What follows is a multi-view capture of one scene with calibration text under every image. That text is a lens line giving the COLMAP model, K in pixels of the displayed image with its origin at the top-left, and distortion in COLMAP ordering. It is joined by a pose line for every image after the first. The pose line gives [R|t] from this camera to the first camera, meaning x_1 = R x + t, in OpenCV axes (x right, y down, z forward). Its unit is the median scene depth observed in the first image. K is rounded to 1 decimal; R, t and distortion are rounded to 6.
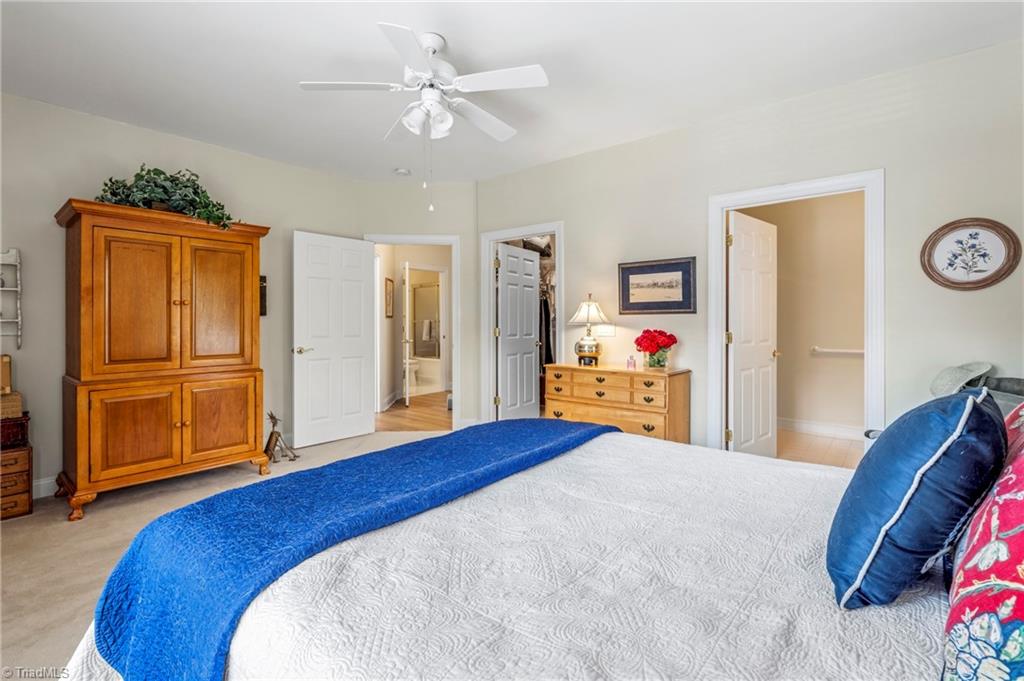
lens RADIAL K [[475.1, 0, 526.1], [0, 475.1, 318.9], [0, 0, 1]] dist [-0.002490, -0.001987]
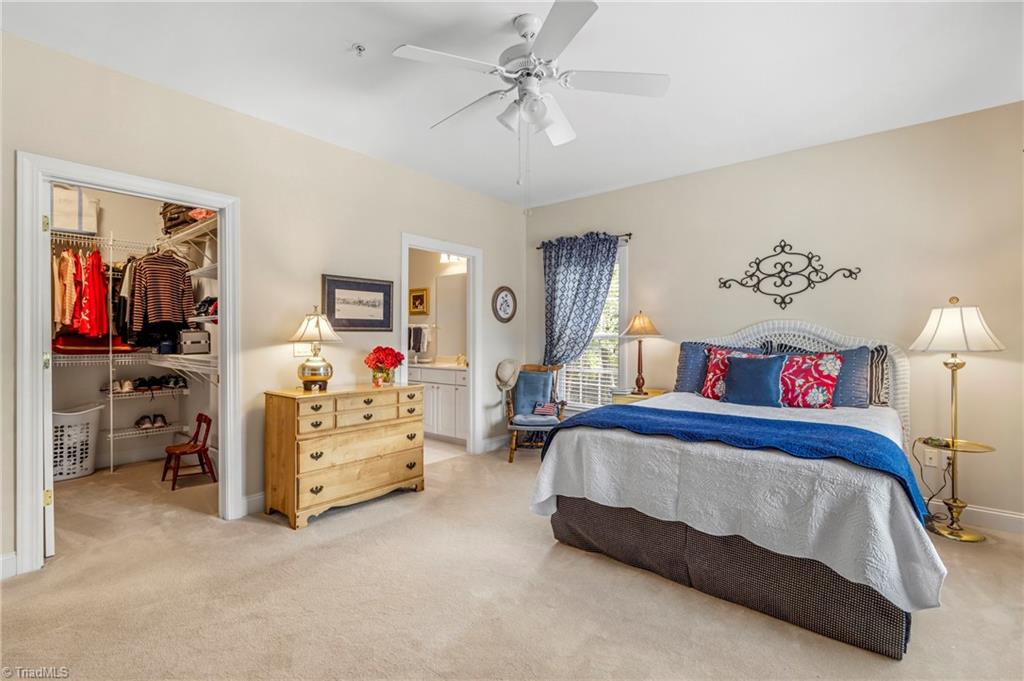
lens RADIAL K [[475.1, 0, 512.5], [0, 475.1, 341.3], [0, 0, 1]] dist [-0.002490, -0.001987]
pose [[-0.000912, 0.002542, 0.999996, -0.745372], [0.004341, 0.999987, -0.002538, 0.014579], [-0.999990, 0.004338, -0.000923, 0.699463]]
